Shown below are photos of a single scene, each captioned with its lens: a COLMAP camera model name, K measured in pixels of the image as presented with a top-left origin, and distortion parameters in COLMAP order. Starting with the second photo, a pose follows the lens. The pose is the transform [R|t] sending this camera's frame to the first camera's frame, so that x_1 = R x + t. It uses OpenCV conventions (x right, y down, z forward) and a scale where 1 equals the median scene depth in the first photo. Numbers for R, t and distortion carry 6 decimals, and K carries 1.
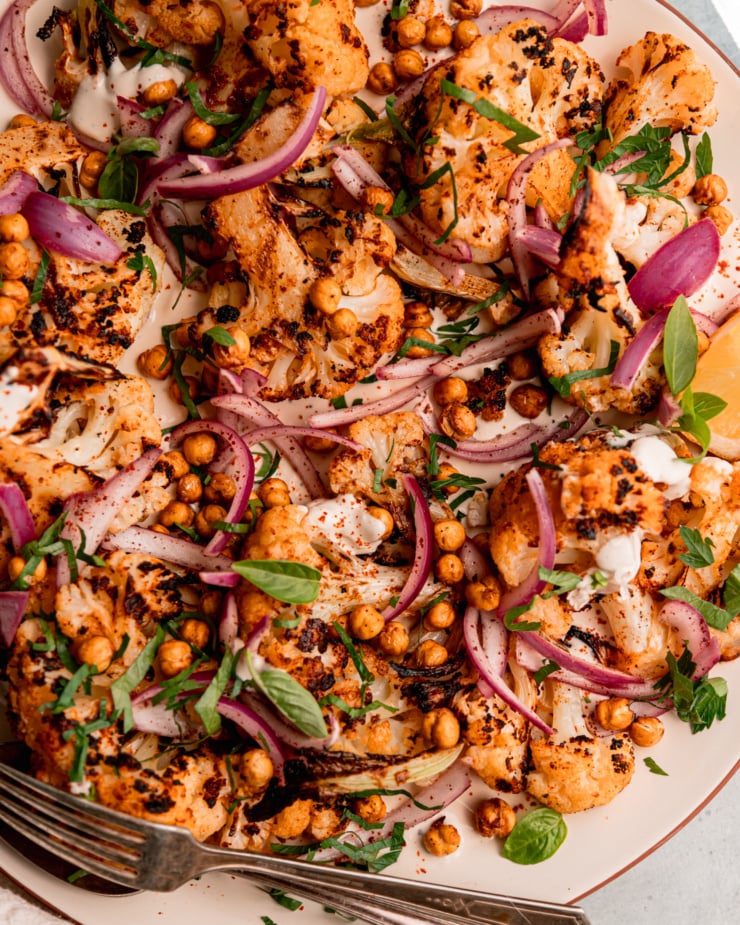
lens RADIAL K [[2097.7, 0, 372.0], [0, 2097.7, 294.3], [0, 0, 1]] dist [0.053391, -0.466285]
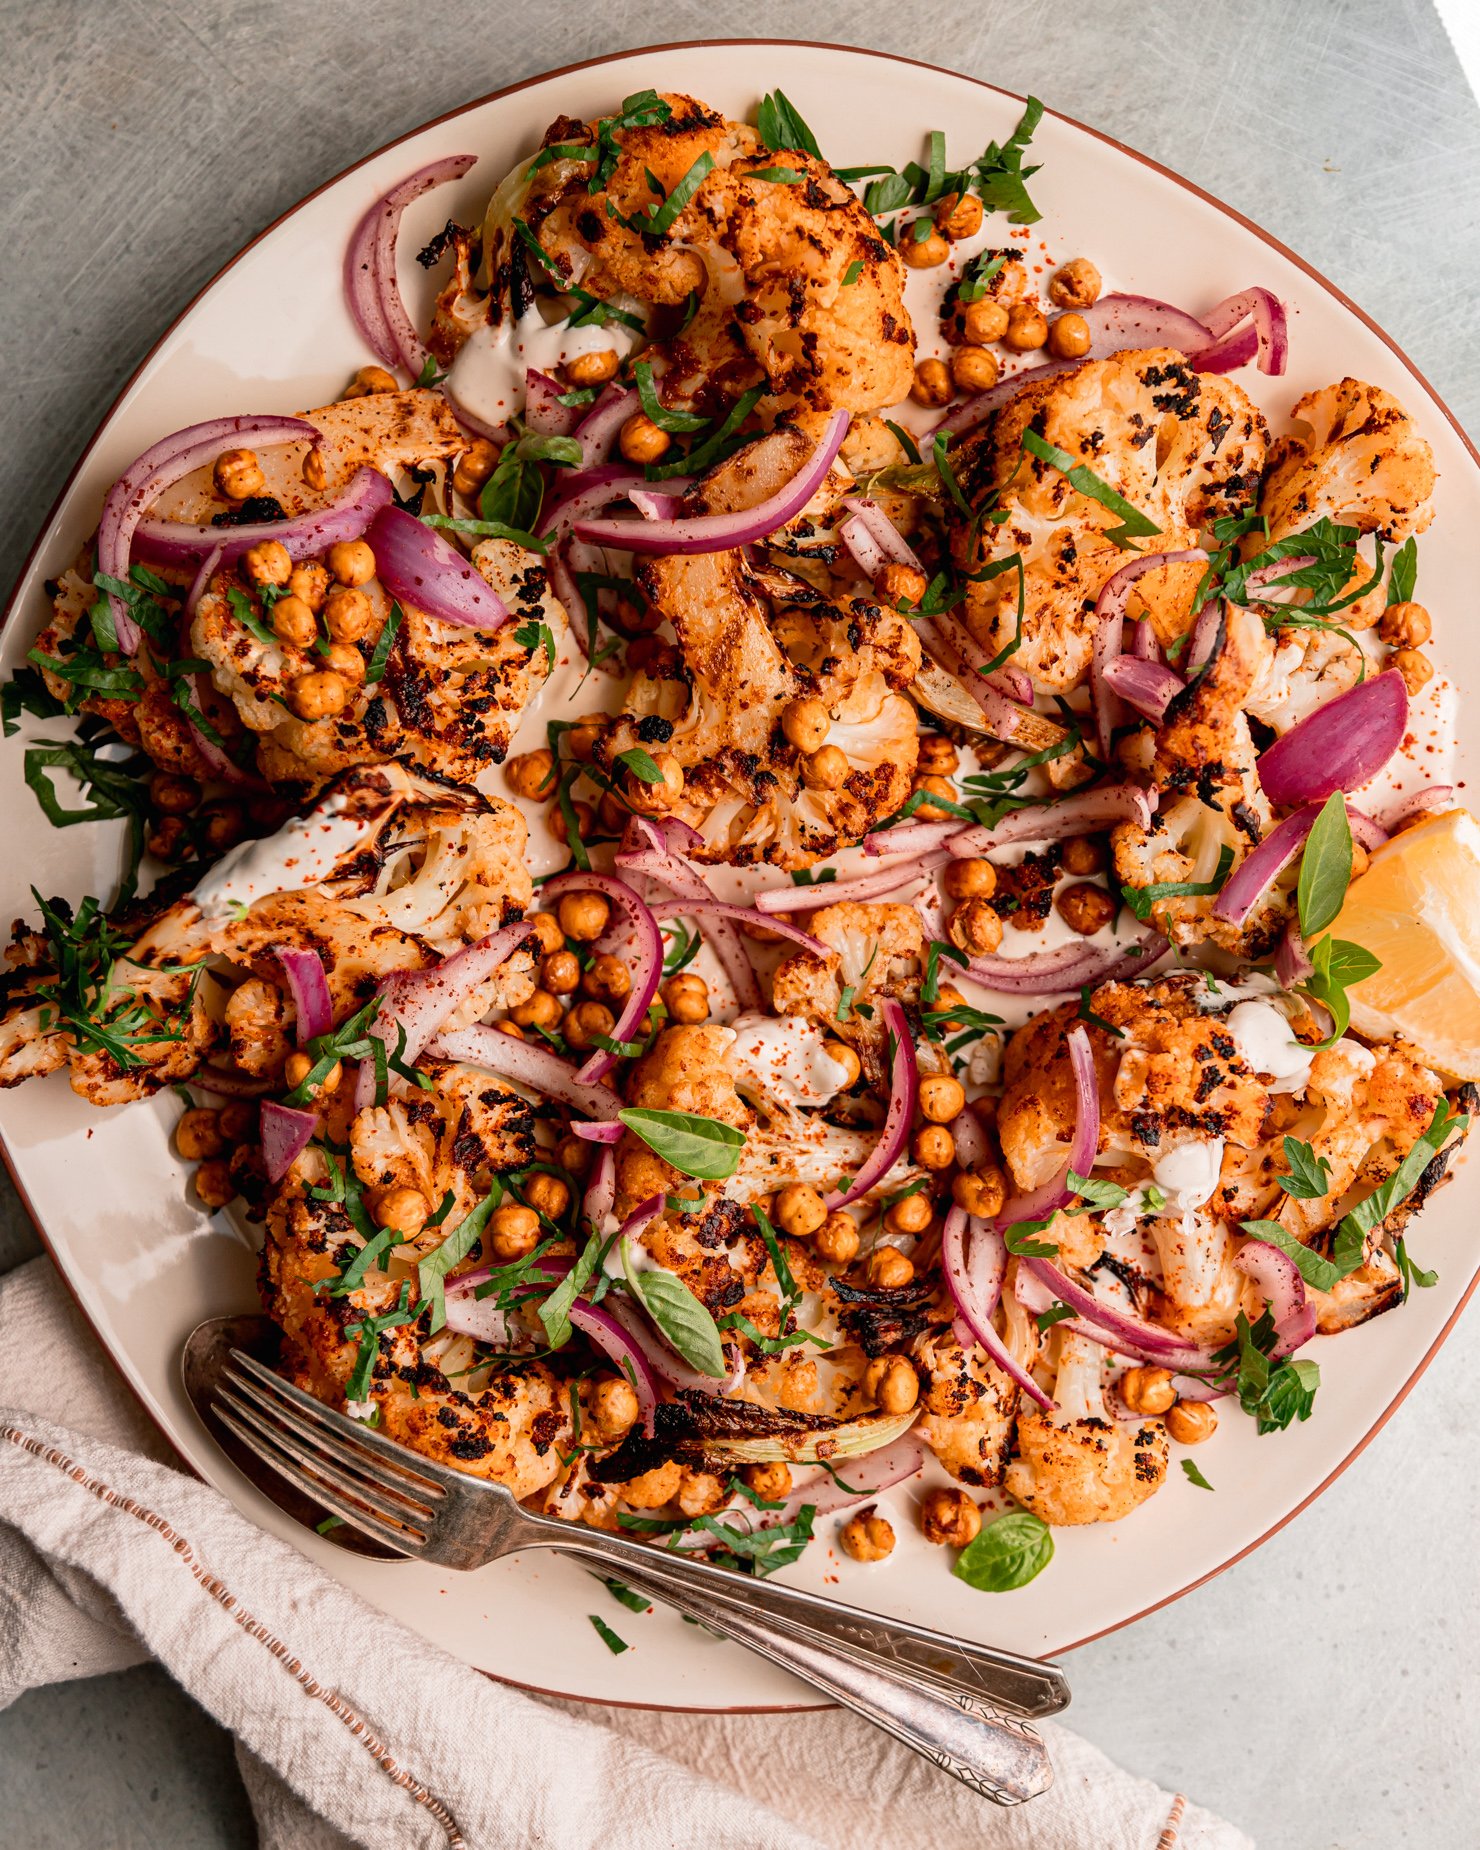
lens RADIAL K [[4195.4, 0, 744.0], [0, 4195.4, 588.7], [0, 0, 1]] dist [0.053391, -0.466285]
pose [[0.991069, 0.132910, 0.010828, -0.061494], [-0.133335, 0.986426, 0.095839, -0.165715], [0.002057, -0.096427, 0.995338, -0.315091]]
